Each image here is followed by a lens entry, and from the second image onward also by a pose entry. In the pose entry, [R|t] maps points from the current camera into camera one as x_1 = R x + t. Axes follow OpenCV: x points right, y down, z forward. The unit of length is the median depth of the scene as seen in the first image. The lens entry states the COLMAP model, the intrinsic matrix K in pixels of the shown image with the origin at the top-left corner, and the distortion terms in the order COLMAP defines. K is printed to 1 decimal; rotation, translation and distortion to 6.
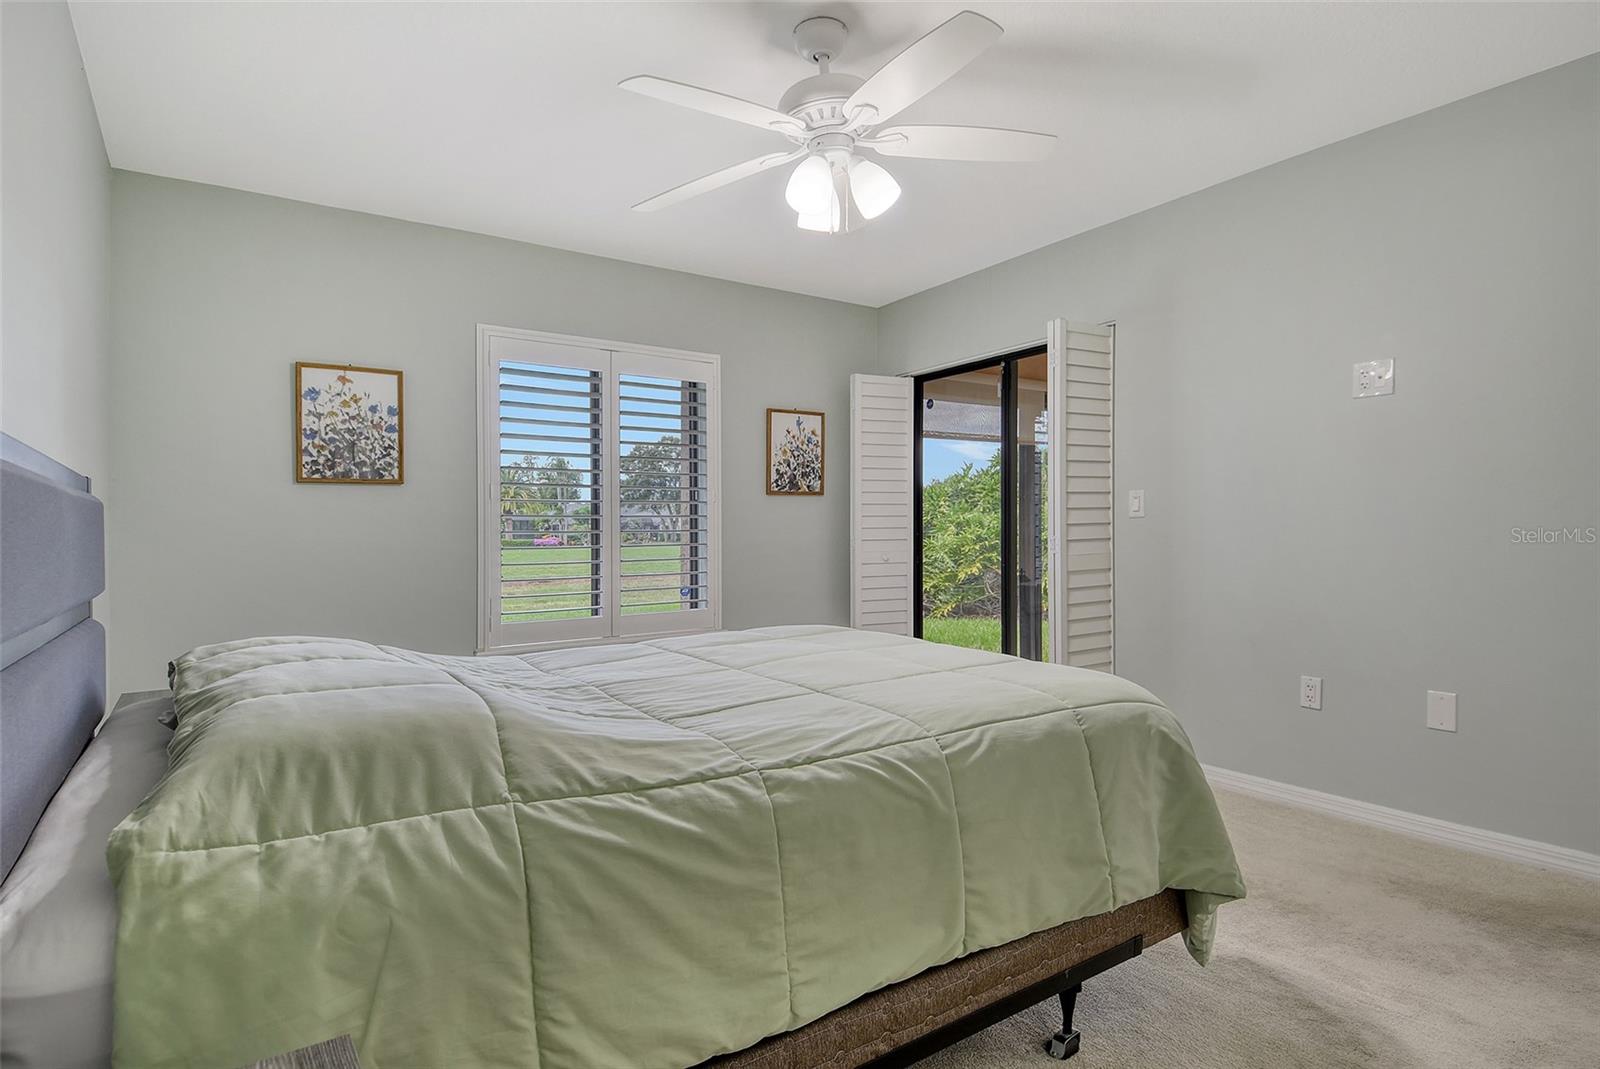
lens RADIAL K [[867.1, 0, 812.4], [0, 867.1, 546.3], [0, 0, 1]] dist [0.039277, 0.000066]
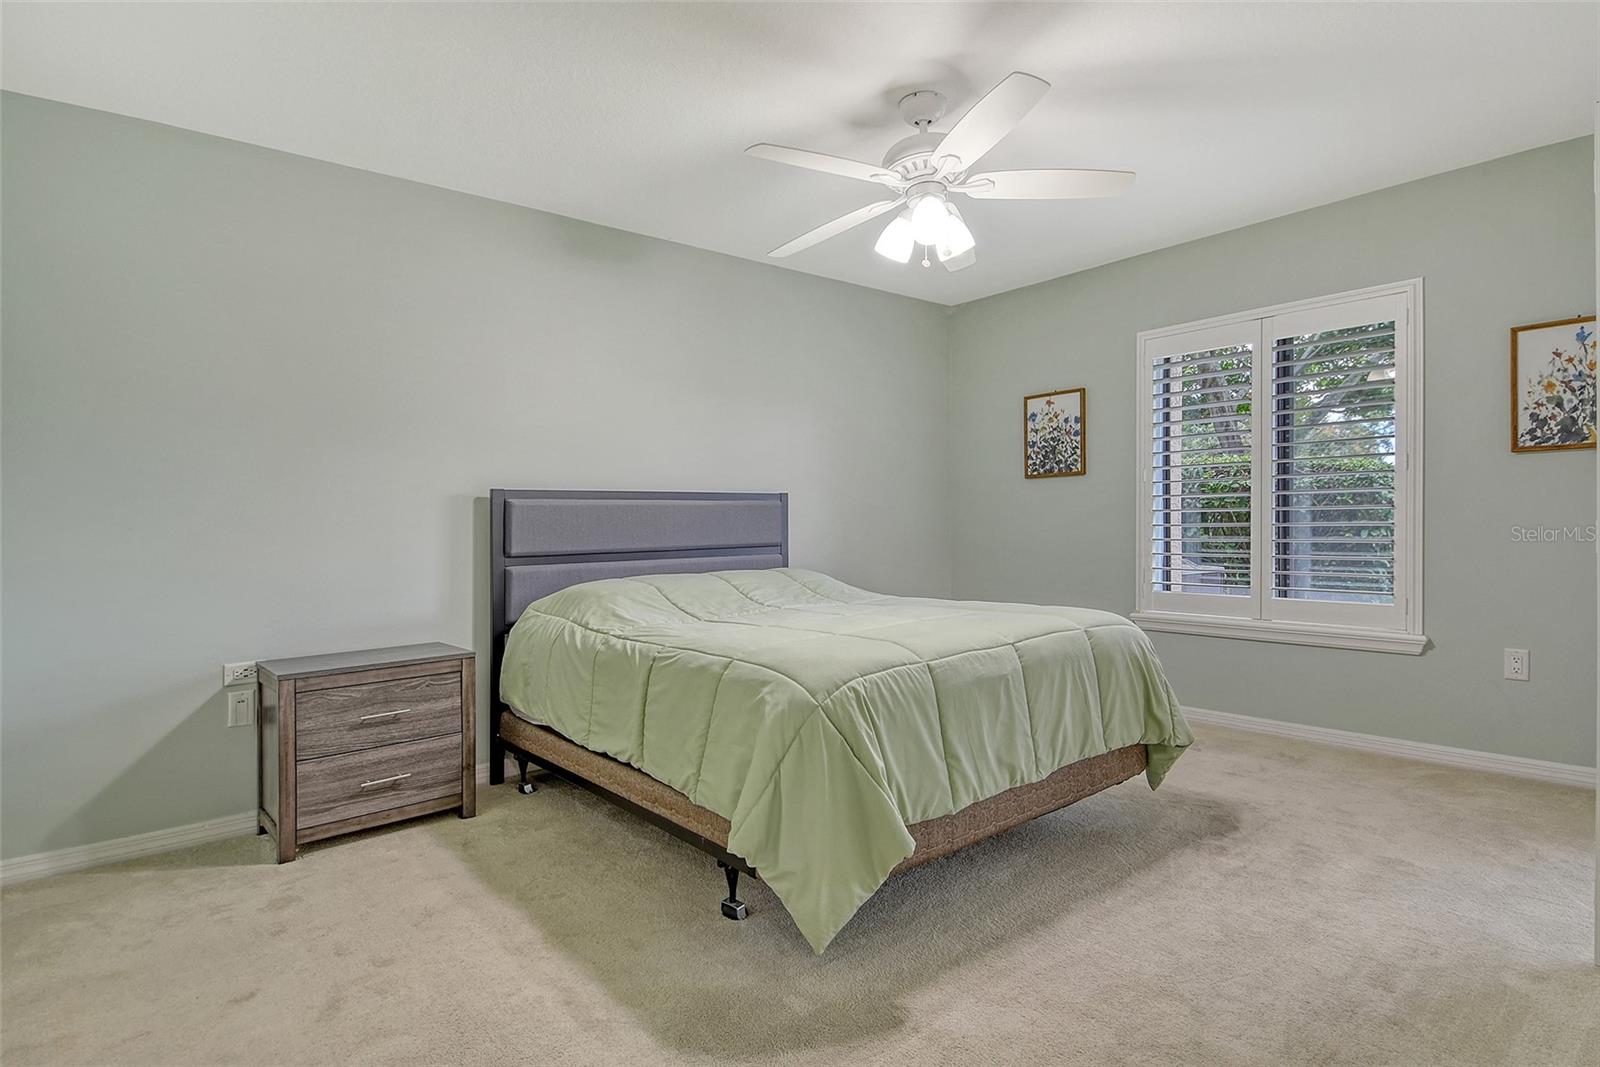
lens RADIAL K [[867.1, 0, 812.4], [0, 867.1, 519.5], [0, 0, 1]] dist [0.039277, 0.000066]
pose [[0.070511, 0.010473, -0.997456, 0.804713], [0.000272, 0.999945, 0.010519, -0.018522], [0.997511, -0.001013, 0.070504, 0.515784]]
